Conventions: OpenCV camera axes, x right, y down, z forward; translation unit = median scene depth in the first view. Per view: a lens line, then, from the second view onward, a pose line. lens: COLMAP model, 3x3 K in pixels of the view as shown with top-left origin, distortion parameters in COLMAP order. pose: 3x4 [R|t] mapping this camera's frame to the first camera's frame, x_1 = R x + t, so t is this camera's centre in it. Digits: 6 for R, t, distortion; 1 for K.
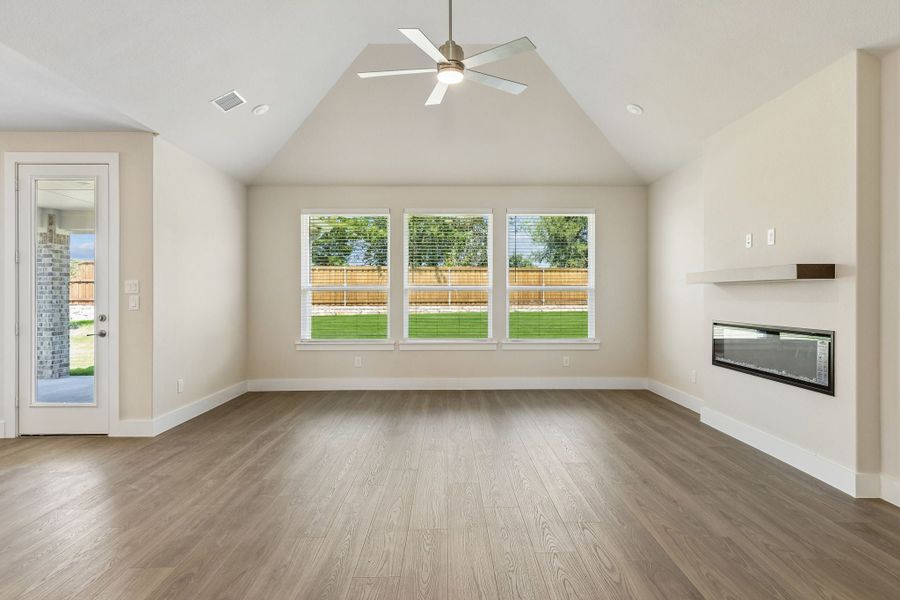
lens RADIAL K [[503.3, 0, 452.9], [0, 503.3, 297.8], [0, 0, 1]] dist [0.003926, 0.000572]
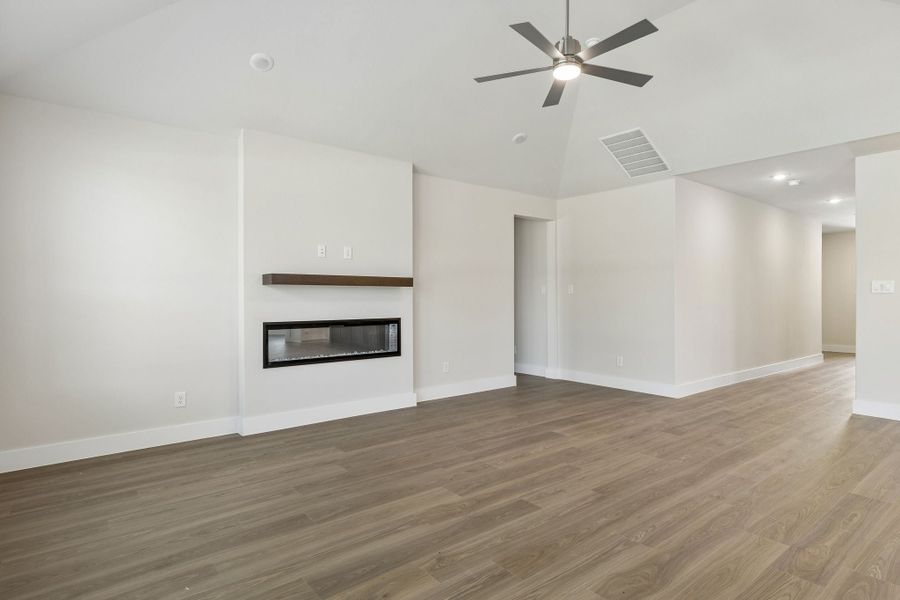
lens RADIAL K [[488.9, 0, 452.9], [0, 488.9, 298.2], [0, 0, 1]] dist [0.003985, 0.000445]
pose [[-0.621100, 0.000447, 0.783731, -0.328206], [0.006724, 0.999966, 0.004758, -0.003584], [-0.783702, 0.008225, -0.621082, 0.945448]]
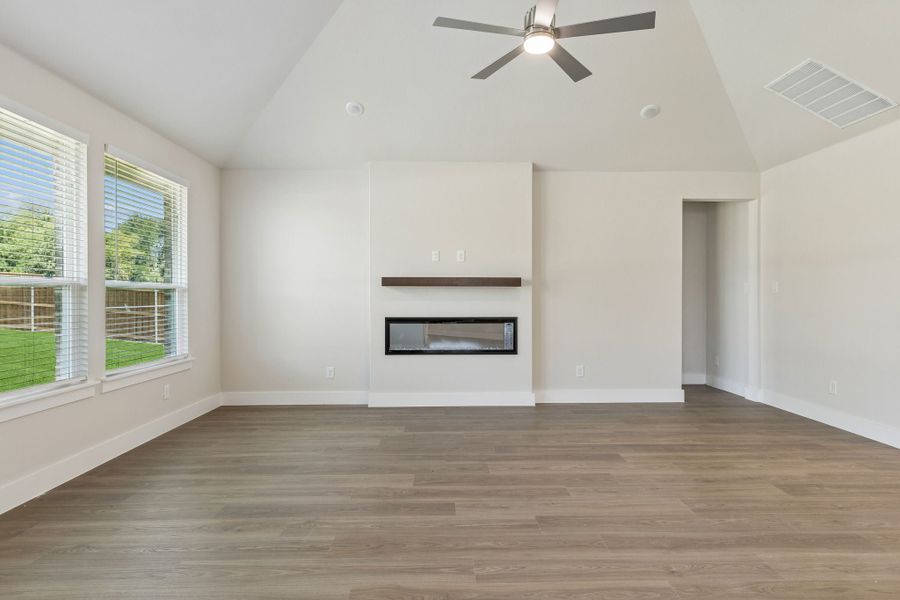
lens RADIAL K [[477.6, 0, 453.4], [0, 477.6, 299.9], [0, 0, 1]] dist [0.002560, -0.000529]
pose [[-0.011981, -0.004770, 0.999917, -0.445562], [0.005254, 0.999975, 0.004834, -0.001084], [-0.999914, 0.005312, -0.011956, 0.619754]]
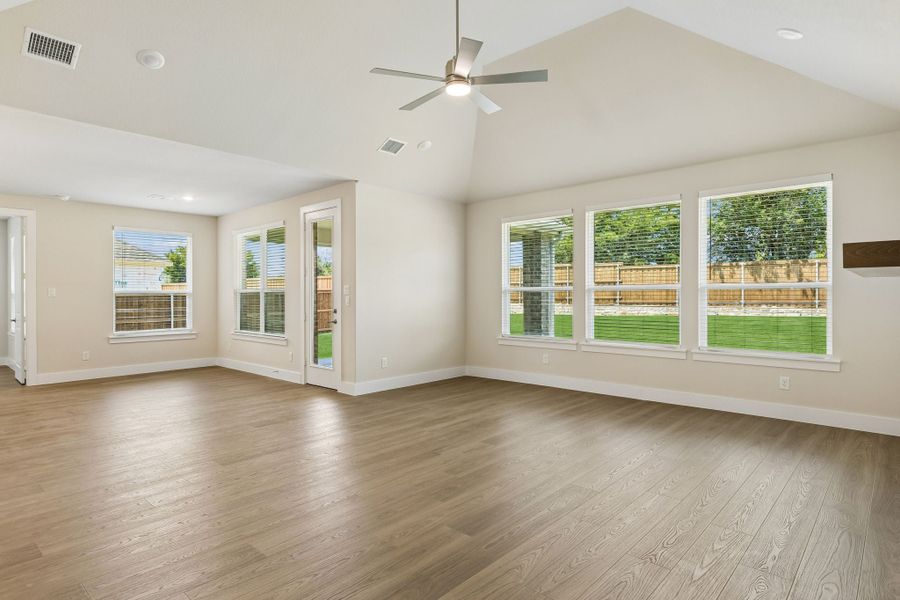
lens RADIAL K [[488.9, 0, 452.9], [0, 488.9, 298.2], [0, 0, 1]] dist [0.003985, 0.000445]
pose [[0.730028, 0.003230, -0.683409, 0.369213], [-0.001978, 0.999995, 0.002614, -0.001368], [0.683414, -0.000556, 0.730031, 0.128484]]
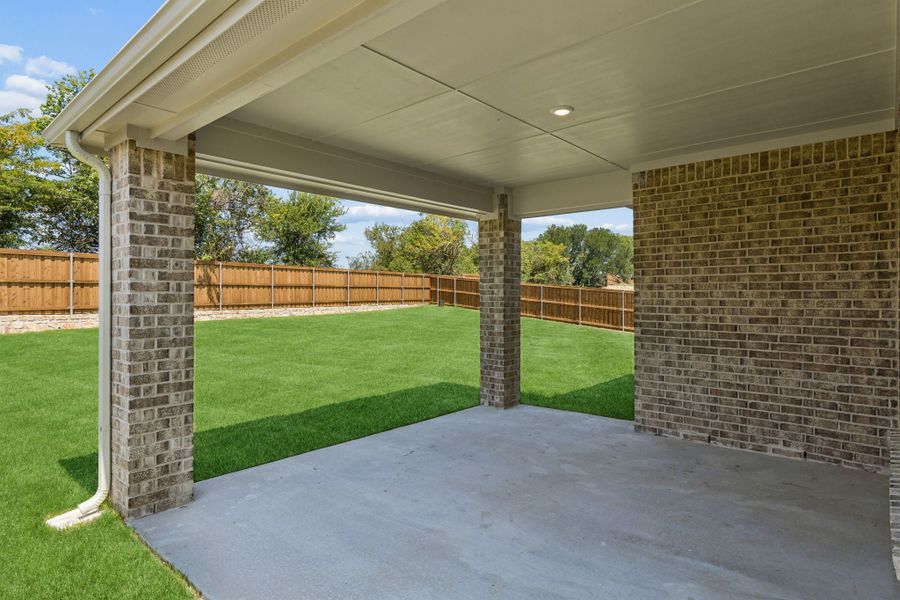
lens RADIAL K [[499.6, 0, 446.8], [0, 499.6, 296.6], [0, 0, 1]] dist [0.002616, 0.000445]
pose [[0.675366, -0.001654, 0.737481, -1.268373], [0.003503, 0.999993, -0.000965, -0.013802], [-0.737475, 0.003235, 0.675367, 0.737003]]
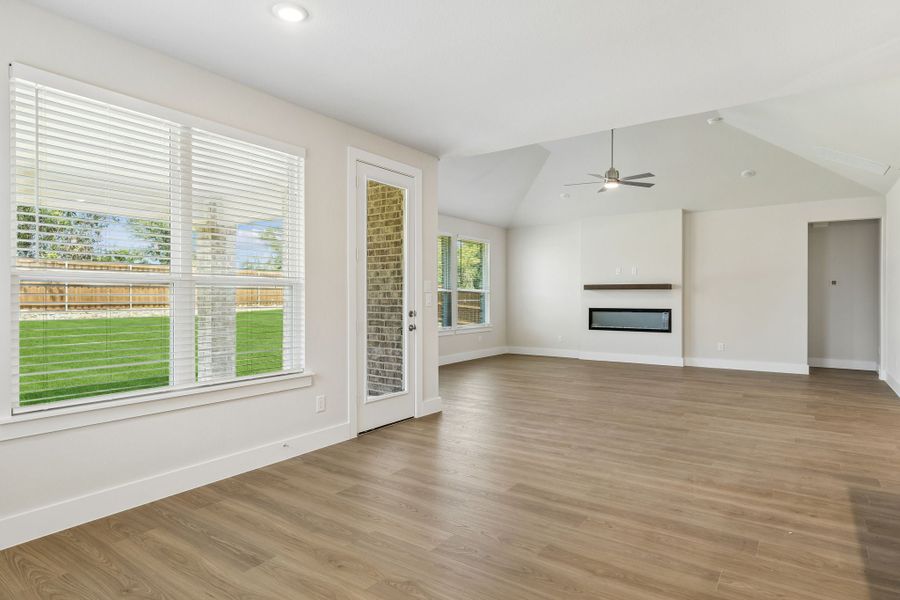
lens RADIAL K [[503.3, 0, 452.9], [0, 503.3, 297.8], [0, 0, 1]] dist [0.003926, 0.000572]
pose [[0.585362, 0.001354, 0.810771, -1.064441], [0.003718, 0.999984, -0.004354, 0.006948], [-0.810764, 0.005563, 0.585347, 0.183177]]
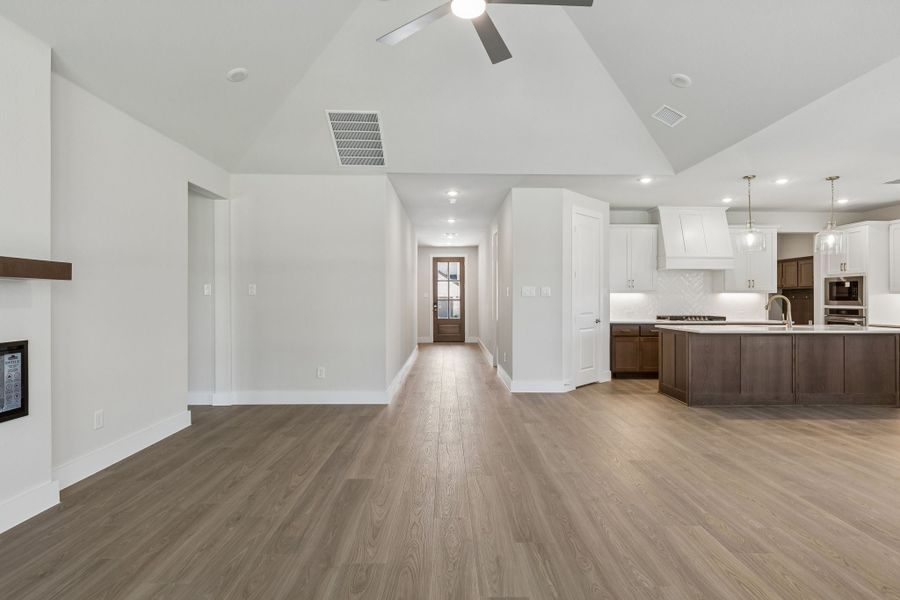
lens RADIAL K [[481.3, 0, 454.1], [0, 481.3, 297.4], [0, 0, 1]] dist [0.000953, 0.000338]
pose [[-0.999971, 0.001049, -0.007533, 0.012369], [0.001015, 0.999989, 0.004492, -0.005556], [0.007537, 0.004484, -0.999962, 0.918424]]
